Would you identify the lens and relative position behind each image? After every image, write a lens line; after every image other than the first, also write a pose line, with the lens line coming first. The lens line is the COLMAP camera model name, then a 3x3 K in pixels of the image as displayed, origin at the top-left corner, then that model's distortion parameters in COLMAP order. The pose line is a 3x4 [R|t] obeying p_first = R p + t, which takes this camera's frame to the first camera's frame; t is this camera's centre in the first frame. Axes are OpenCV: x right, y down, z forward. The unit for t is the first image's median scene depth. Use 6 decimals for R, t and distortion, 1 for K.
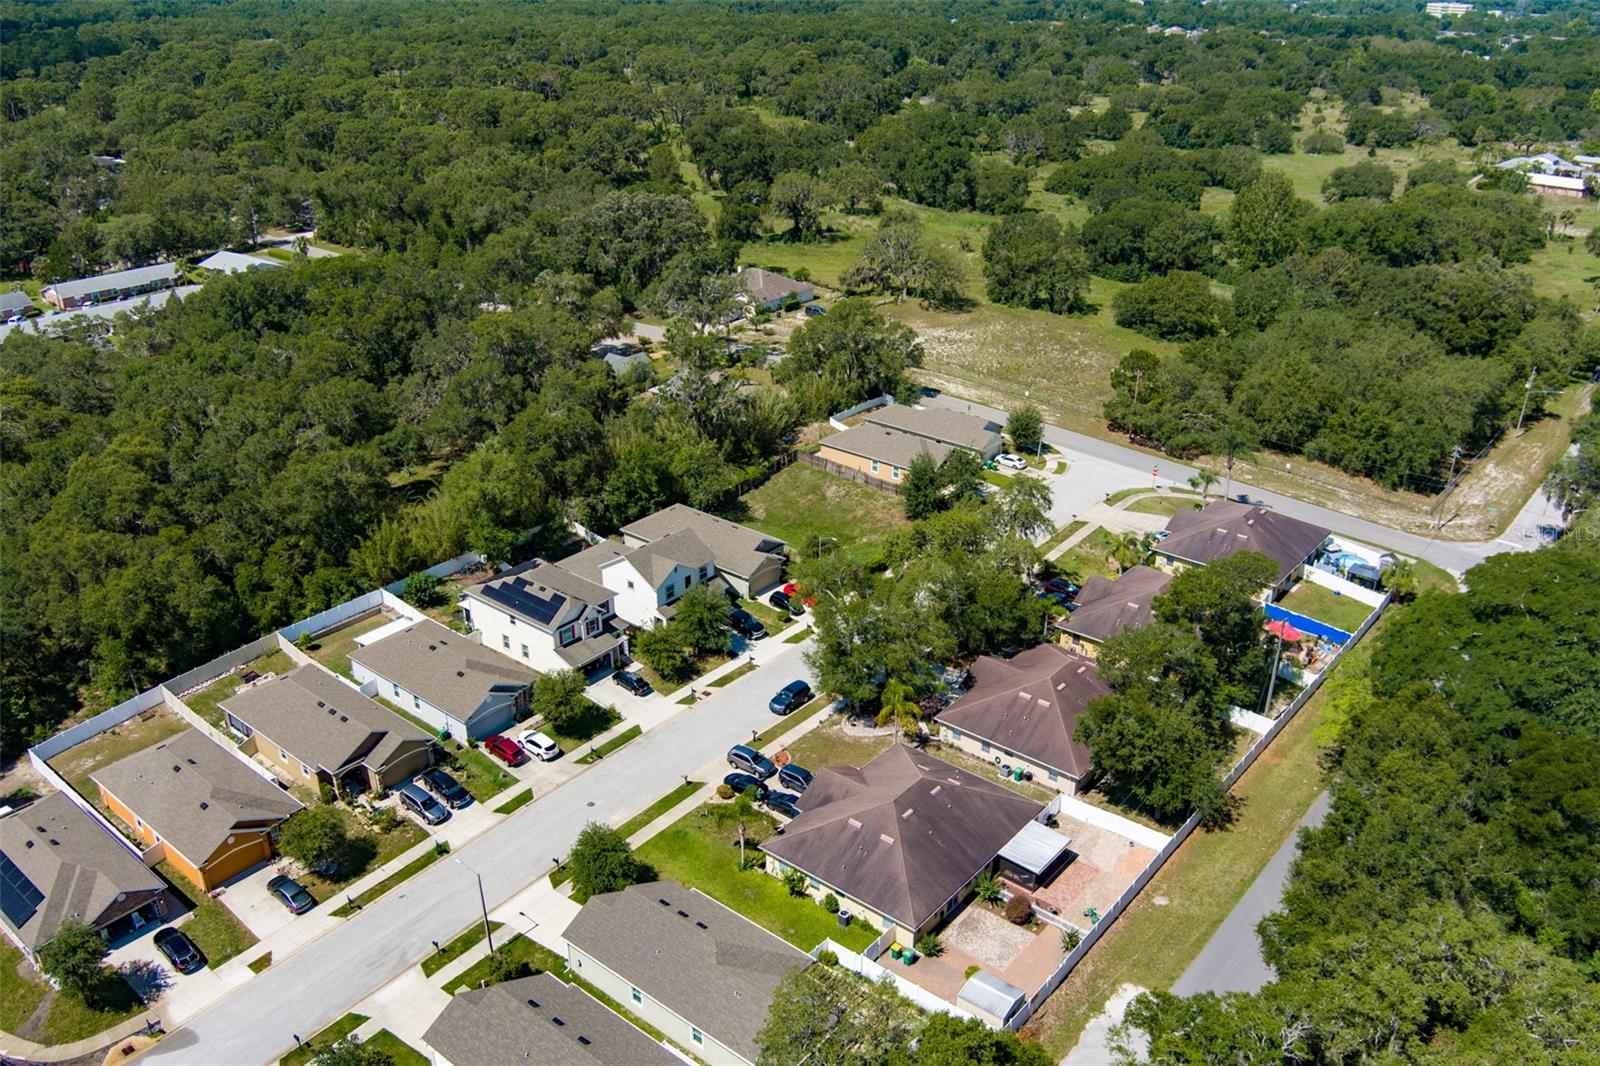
lens RADIAL K [[1286.6, 0, 800.0], [0, 1286.6, 533.0], [0, 0, 1]] dist [-0.070104, 0.016595]
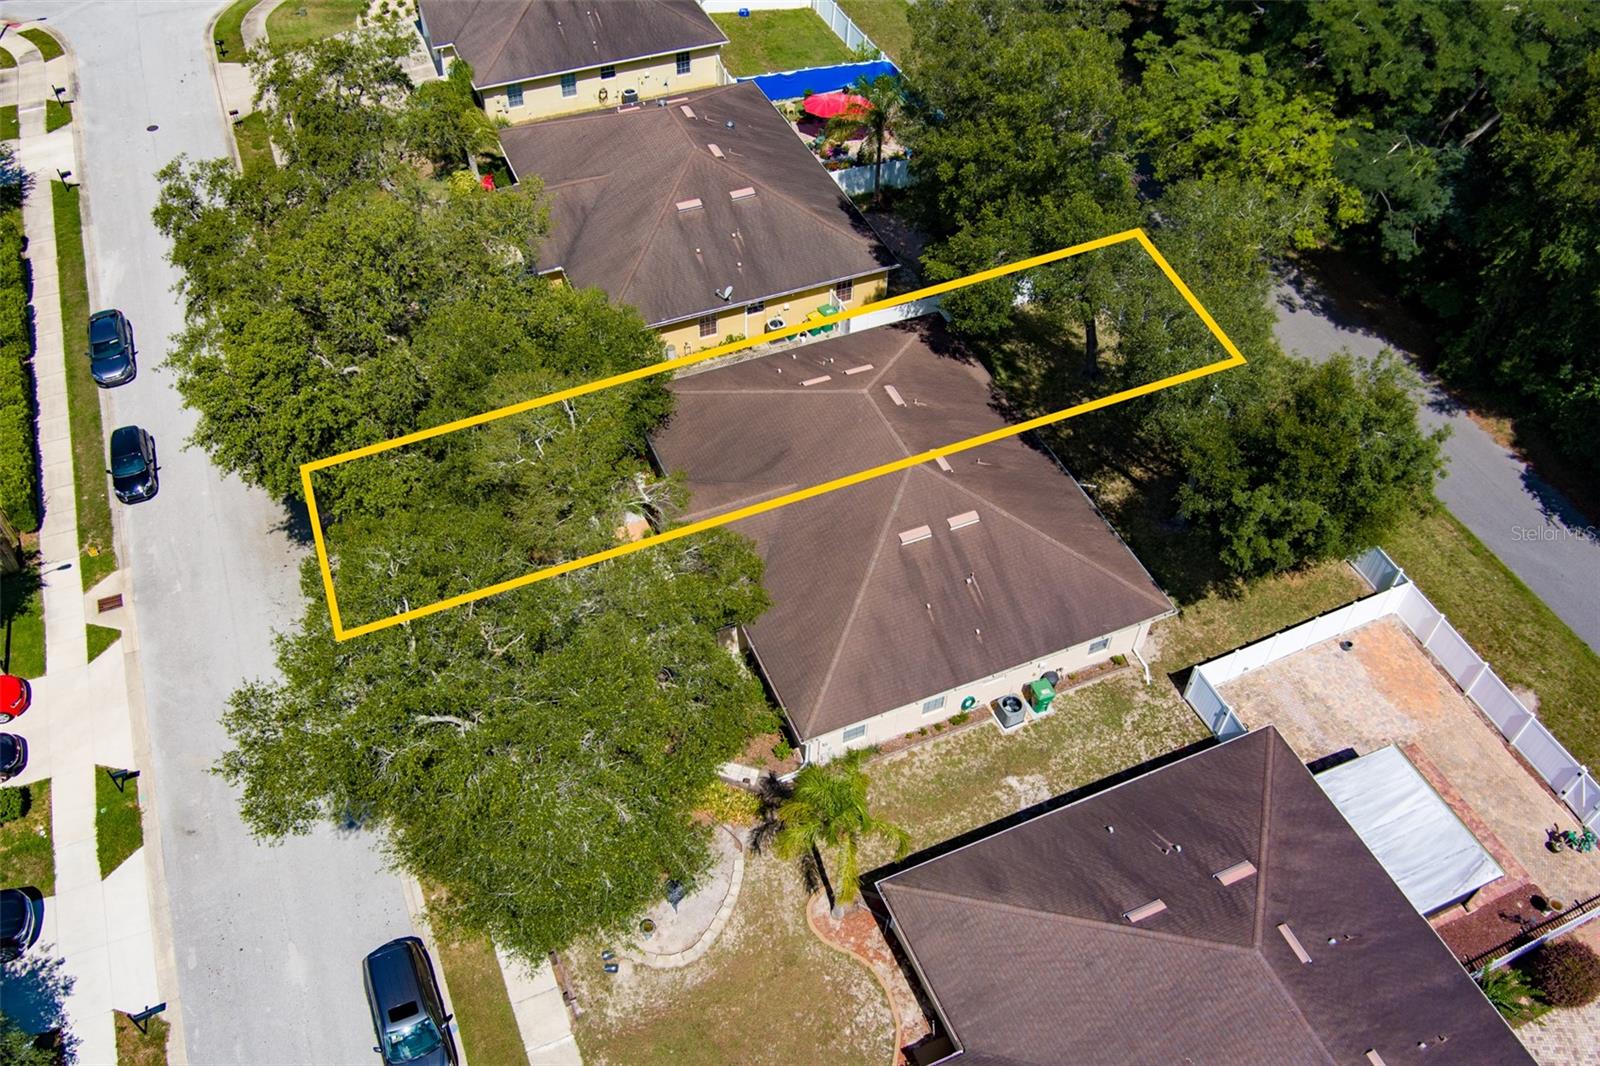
lens RADIAL K [[1286.6, 0, 800.0], [0, 1286.6, 533.0], [0, 0, 1]] dist [-0.070104, 0.016595]
pose [[0.455419, -0.649704, 0.608669, -0.080297], [0.351517, 0.759363, 0.547544, -0.102257], [-0.817942, -0.035405, 0.574210, 0.805413]]
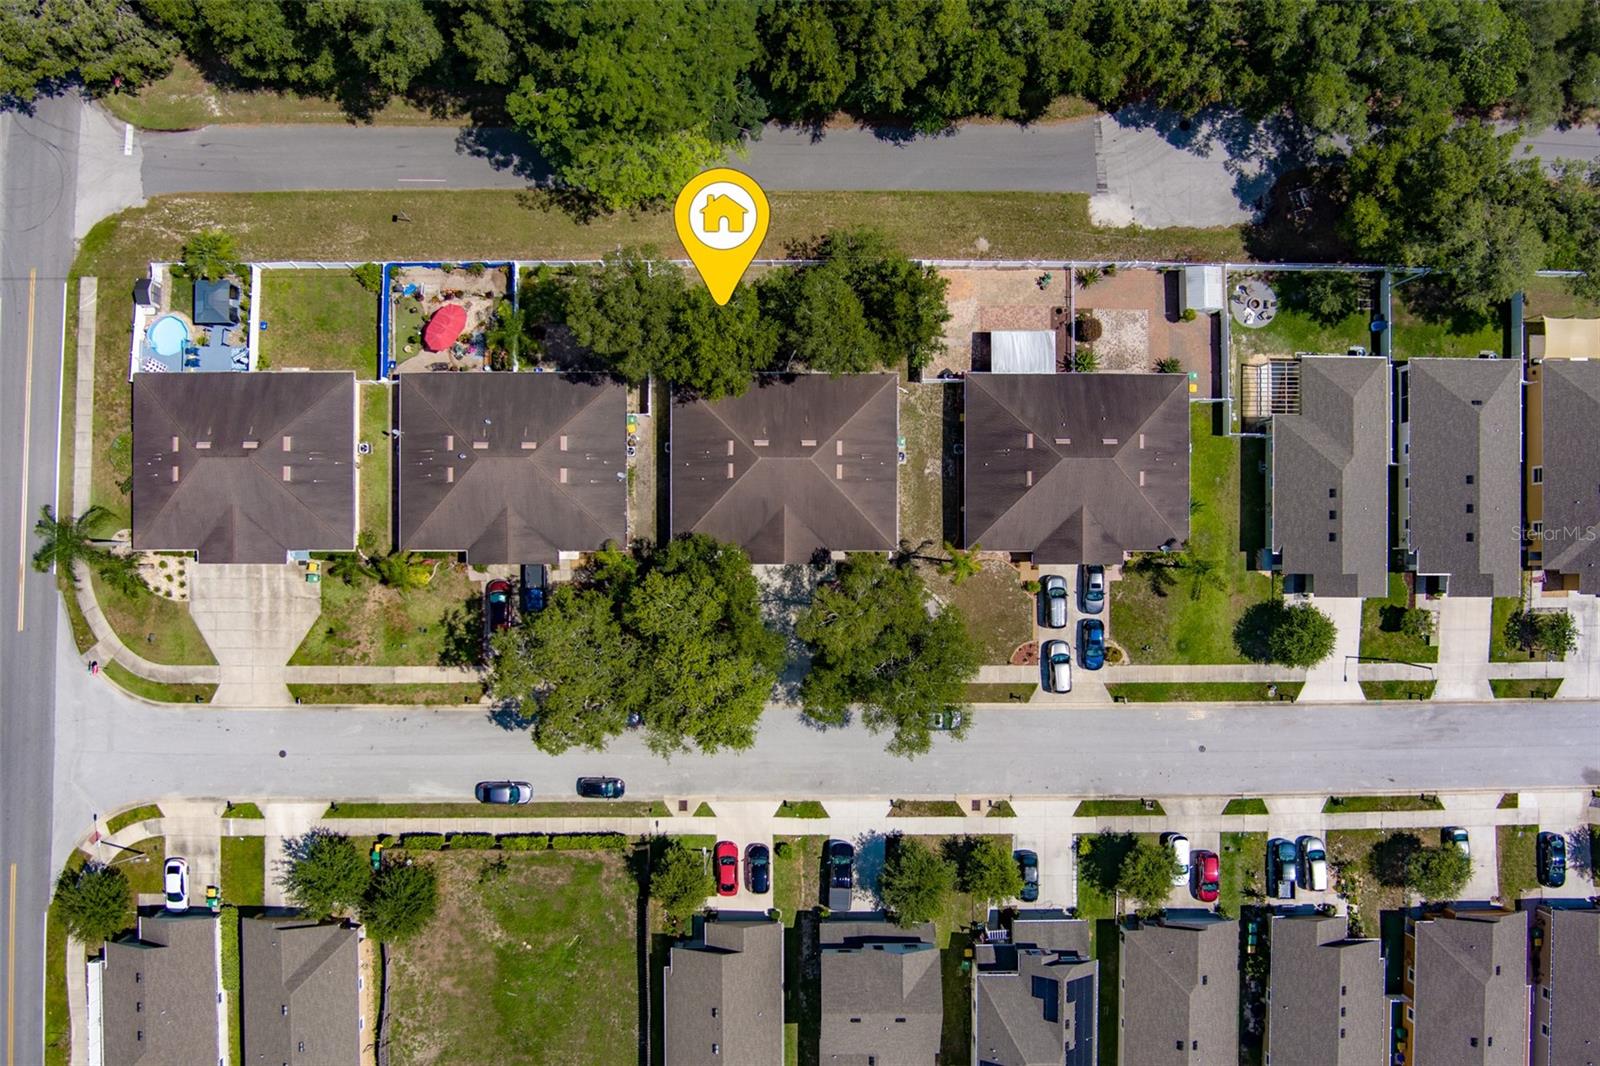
lens RADIAL K [[1286.6, 0, 800.0], [0, 1286.6, 533.0], [0, 0, 1]] dist [-0.070104, 0.016595]
pose [[-0.635045, -0.772464, -0.004213, 0.163979], [0.309007, -0.259026, 0.915107, -0.721385], [-0.707978, 0.579832, 0.403190, 0.682913]]
